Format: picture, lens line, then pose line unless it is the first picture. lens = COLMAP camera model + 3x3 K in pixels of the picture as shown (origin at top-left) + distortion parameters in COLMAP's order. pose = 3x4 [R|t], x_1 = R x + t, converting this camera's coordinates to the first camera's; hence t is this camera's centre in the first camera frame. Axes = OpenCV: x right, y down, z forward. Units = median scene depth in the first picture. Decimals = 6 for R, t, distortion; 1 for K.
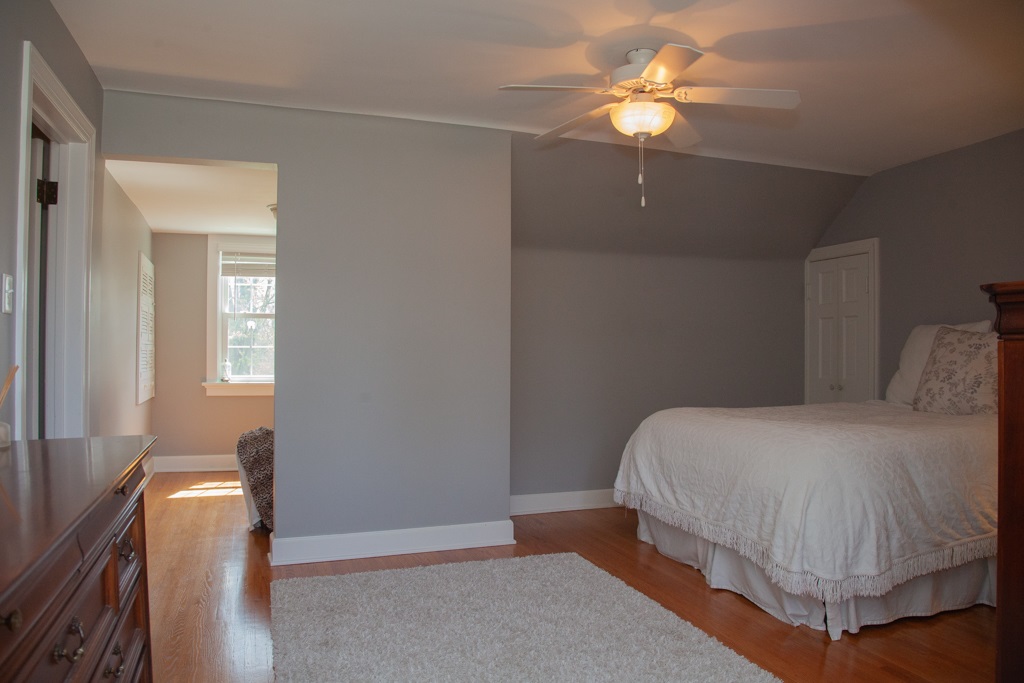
lens RADIAL K [[712.7, 0, 512.0], [0, 712.7, 341.5], [0, 0, 1]] dist [-0.129237, 0.077994]
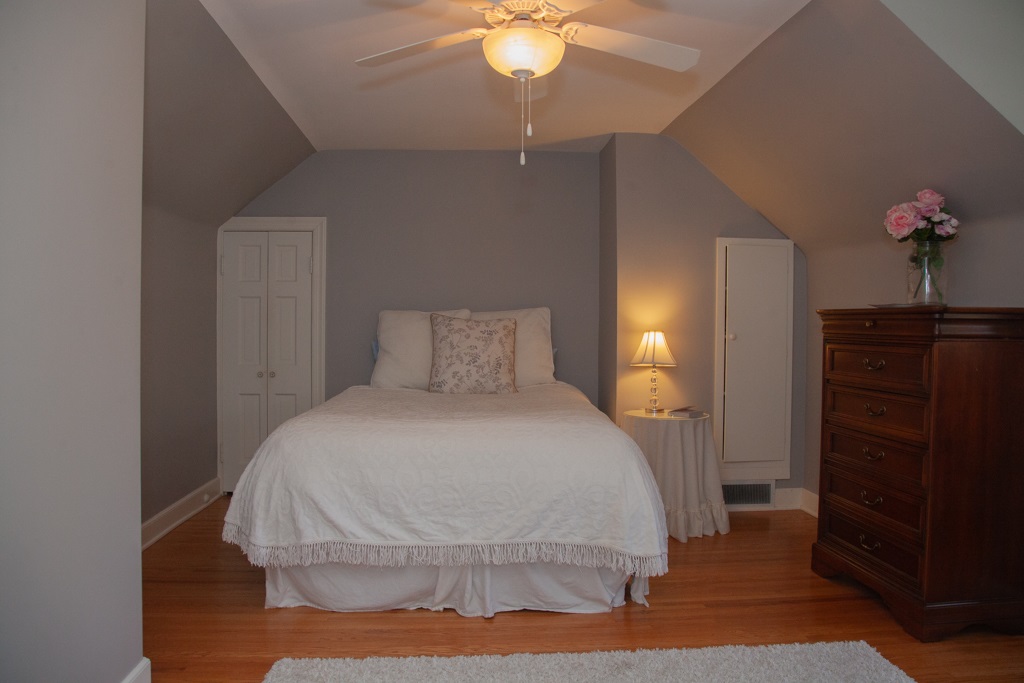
lens RADIAL K [[712.7, 0, 512.0], [0, 712.7, 341.5], [0, 0, 1]] dist [-0.129237, 0.077994]
pose [[0.275090, -0.024506, 0.961106, -0.491228], [-0.017353, 0.999386, 0.030449, -0.016176], [-0.961262, -0.025055, 0.274496, 0.675190]]
